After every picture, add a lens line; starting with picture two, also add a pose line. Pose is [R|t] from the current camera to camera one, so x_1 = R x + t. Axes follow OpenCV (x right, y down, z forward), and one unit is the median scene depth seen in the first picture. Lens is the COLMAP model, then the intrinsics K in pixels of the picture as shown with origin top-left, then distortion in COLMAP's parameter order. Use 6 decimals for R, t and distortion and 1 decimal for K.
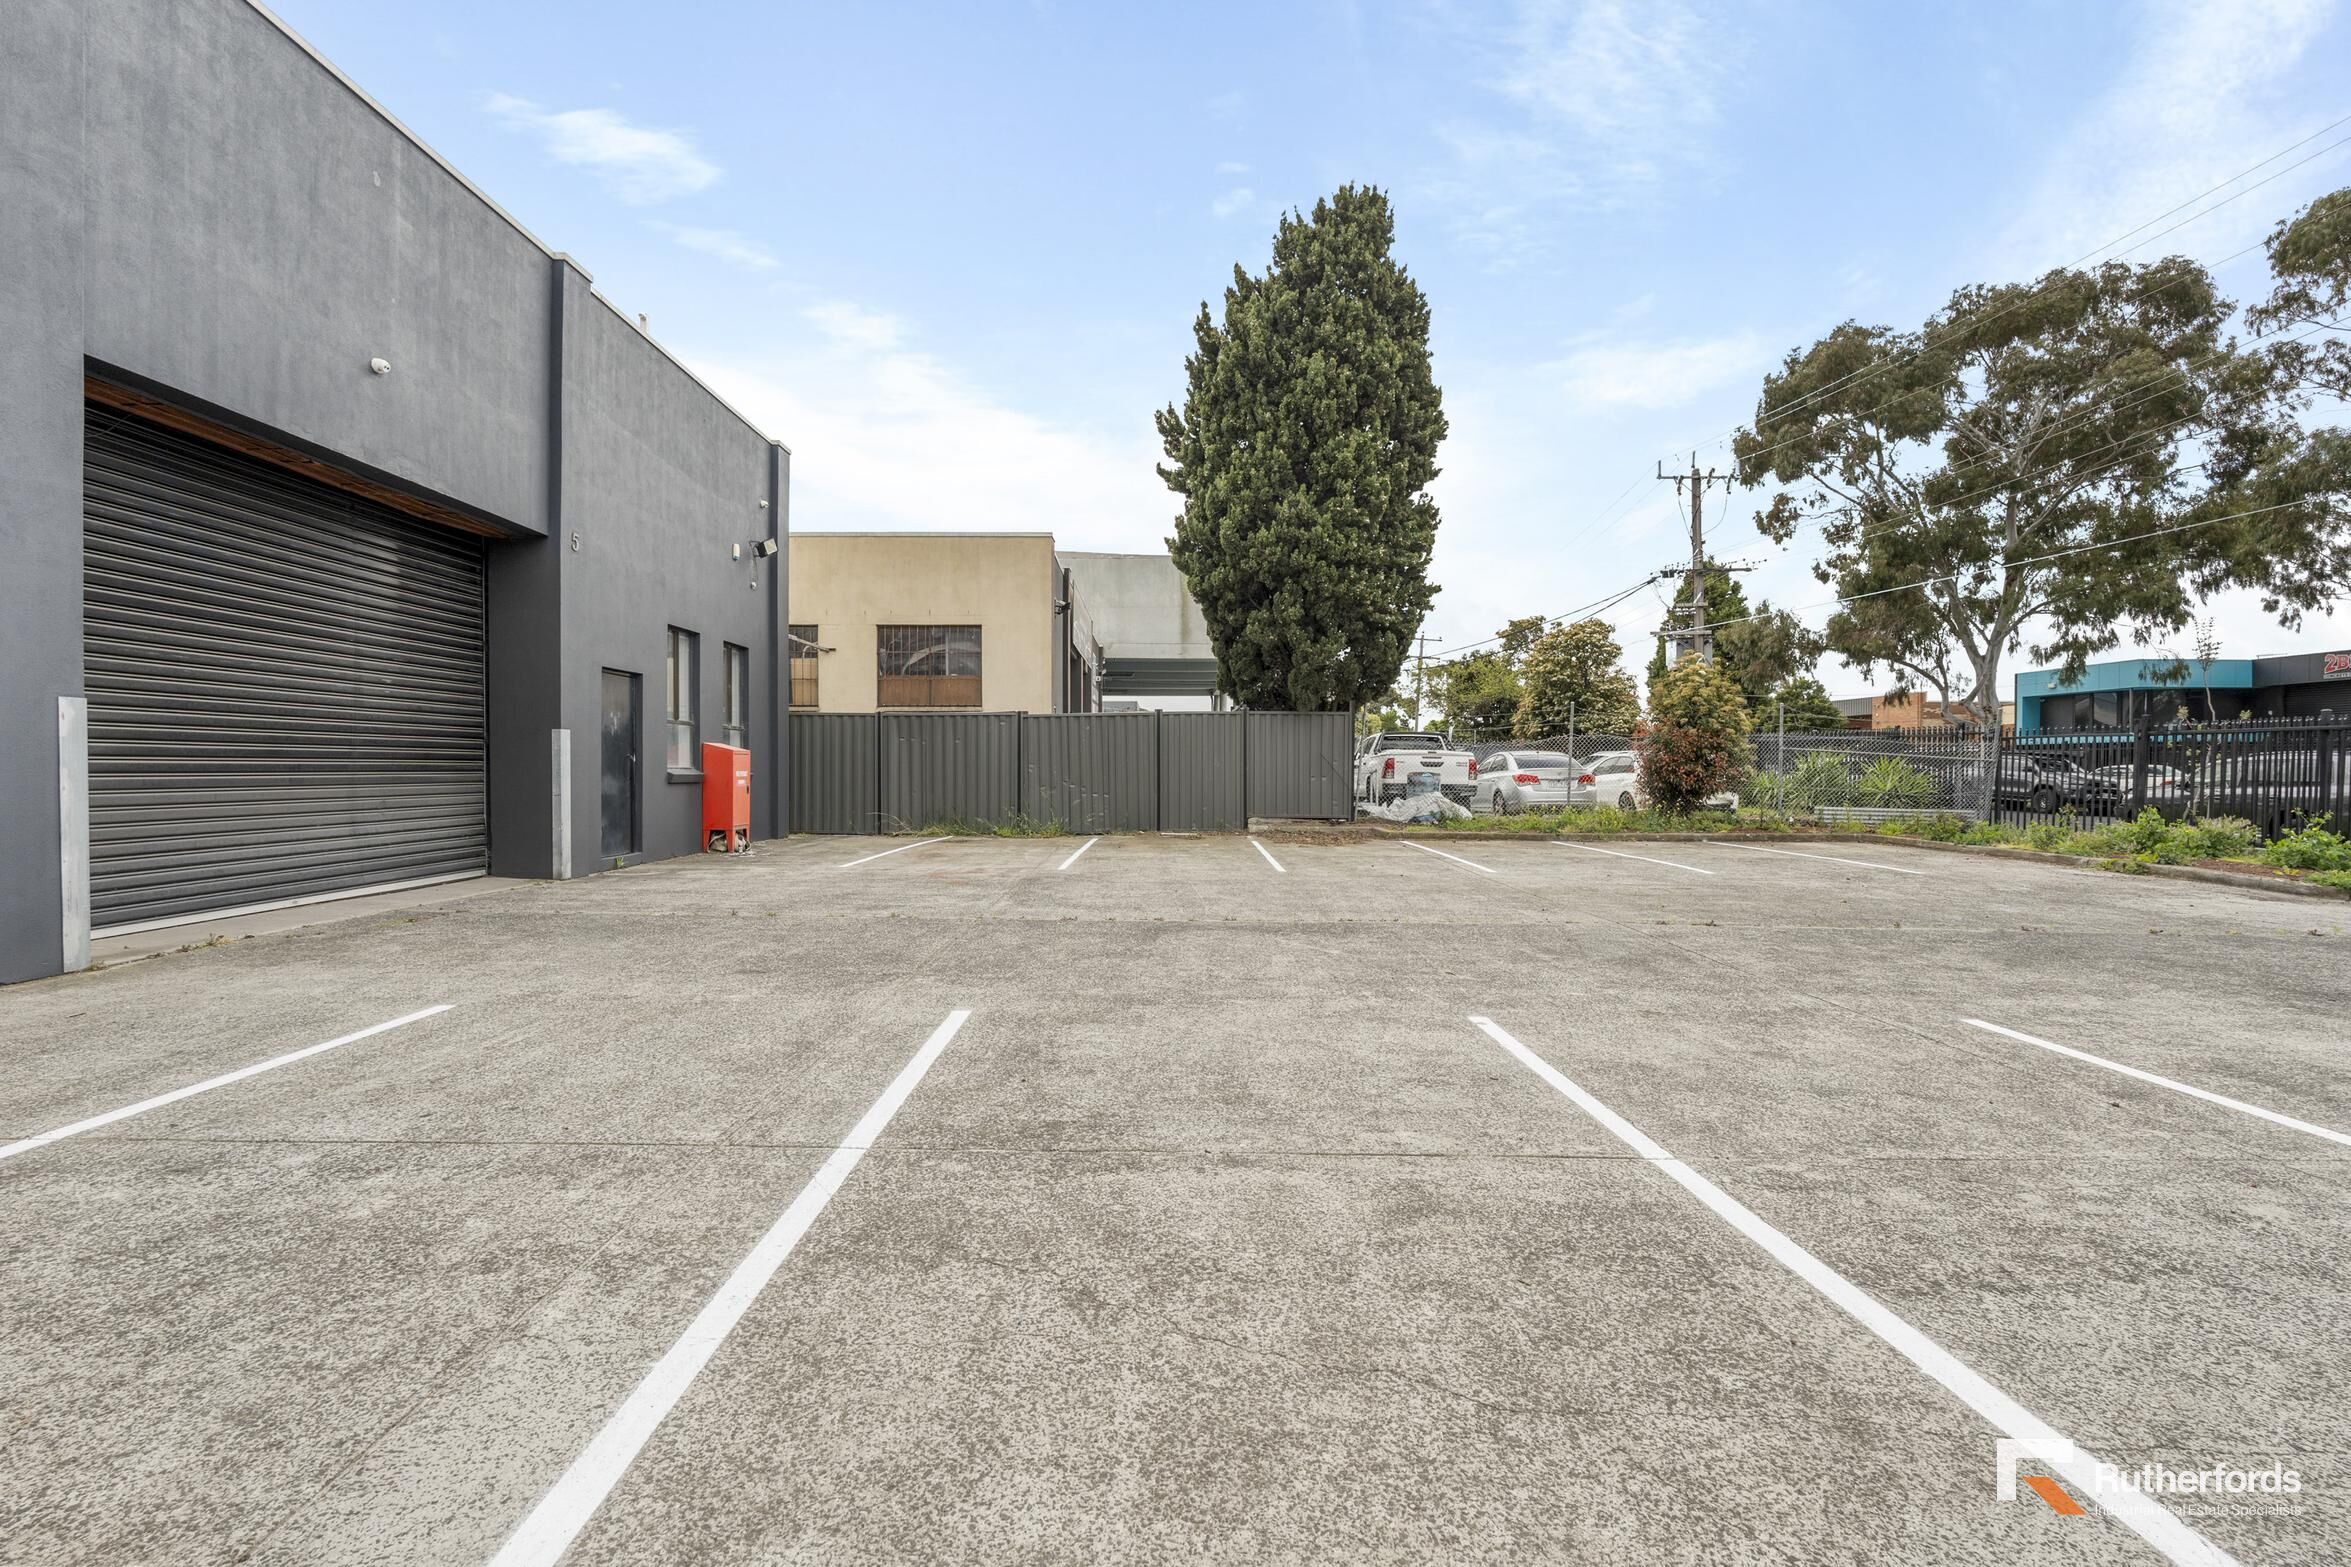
lens RADIAL K [[1024.4, 0, 1175.5], [0, 1024.4, 783.5], [0, 0, 1]] dist [-0.013771, 0.007860]
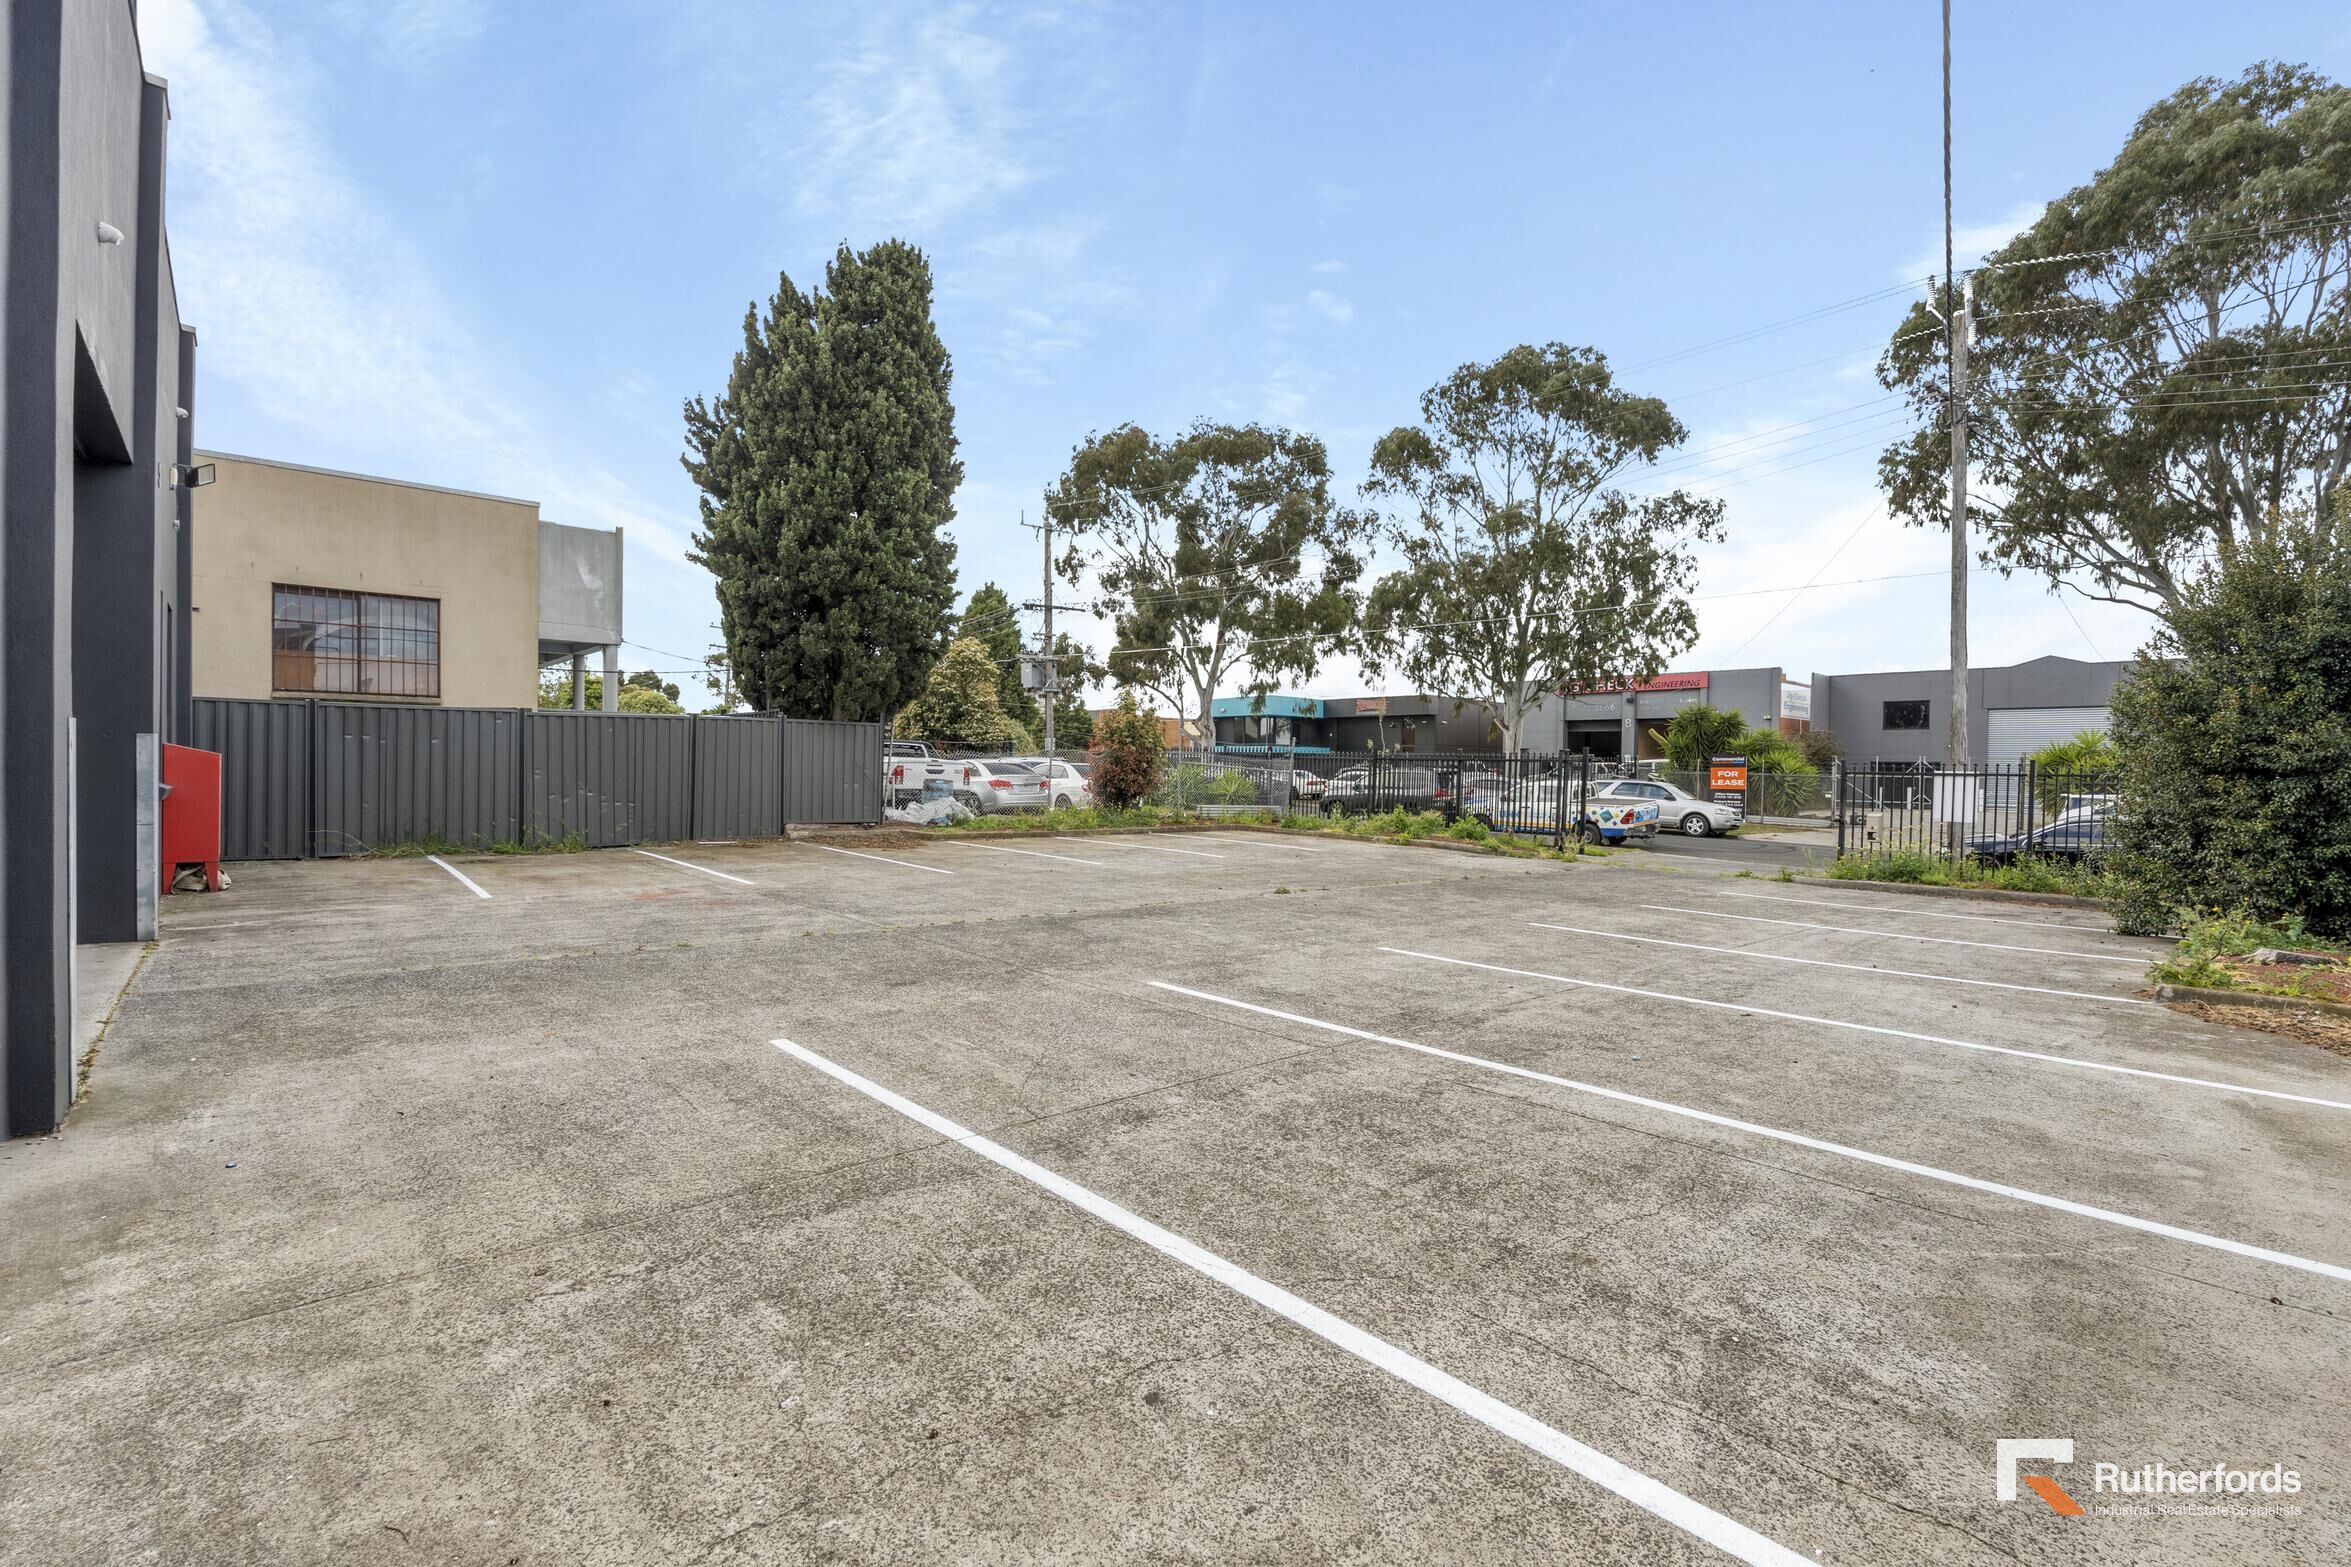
lens RADIAL K [[1024.4, 0, 1175.5], [0, 1024.4, 783.5], [0, 0, 1]] dist [-0.013771, 0.007860]
pose [[0.752110, -0.001136, 0.659037, -0.308311], [-0.003962, 0.999973, 0.006245, -0.014537], [-0.659026, -0.007308, 0.752085, -0.013823]]
